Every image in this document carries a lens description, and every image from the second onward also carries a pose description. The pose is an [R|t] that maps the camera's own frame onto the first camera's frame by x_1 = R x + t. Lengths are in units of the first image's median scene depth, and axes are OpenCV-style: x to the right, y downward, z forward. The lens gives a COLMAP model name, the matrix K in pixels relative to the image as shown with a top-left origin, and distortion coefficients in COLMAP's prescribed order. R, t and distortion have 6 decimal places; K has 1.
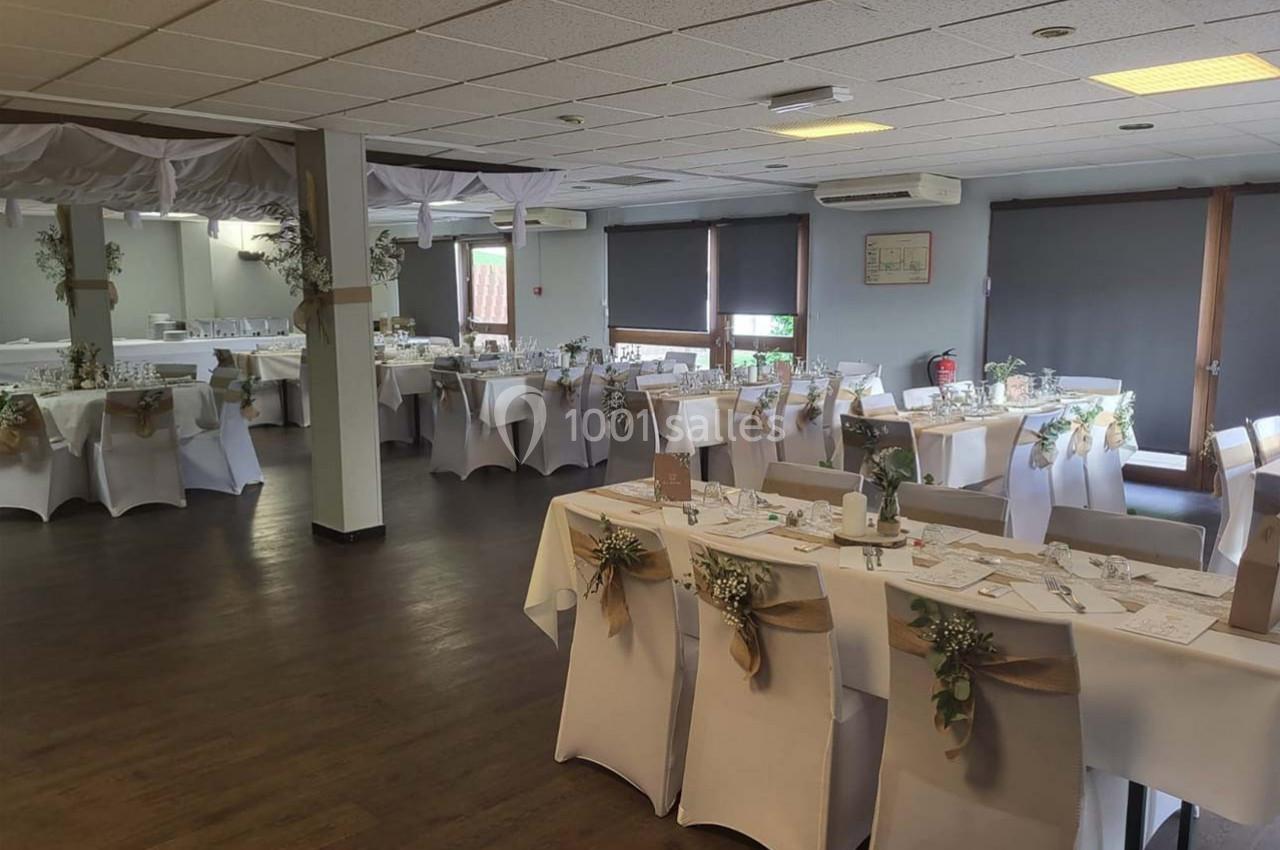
lens RADIAL K [[980.2, 0, 640.0], [0, 980.2, 425.0], [0, 0, 1]] dist [0.045224, -0.036583]
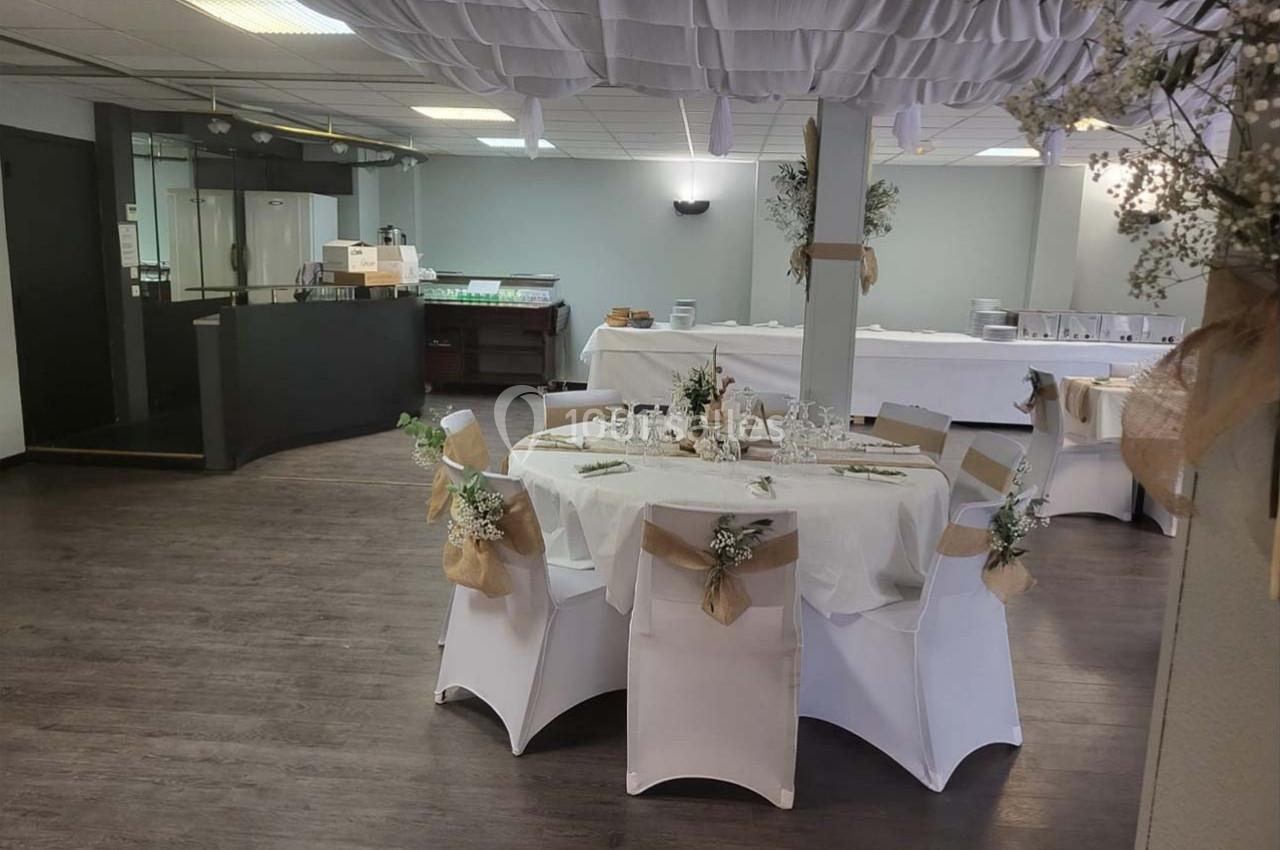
lens RADIAL K [[980.2, 0, 640.0], [0, 980.2, 425.0], [0, 0, 1]] dist [0.045224, -0.036583]
pose [[0.658626, 0.151908, -0.736978, -0.184478], [-0.136255, 0.987296, 0.081736, -0.073956], [0.740032, 0.046584, 0.670957, 0.543618]]
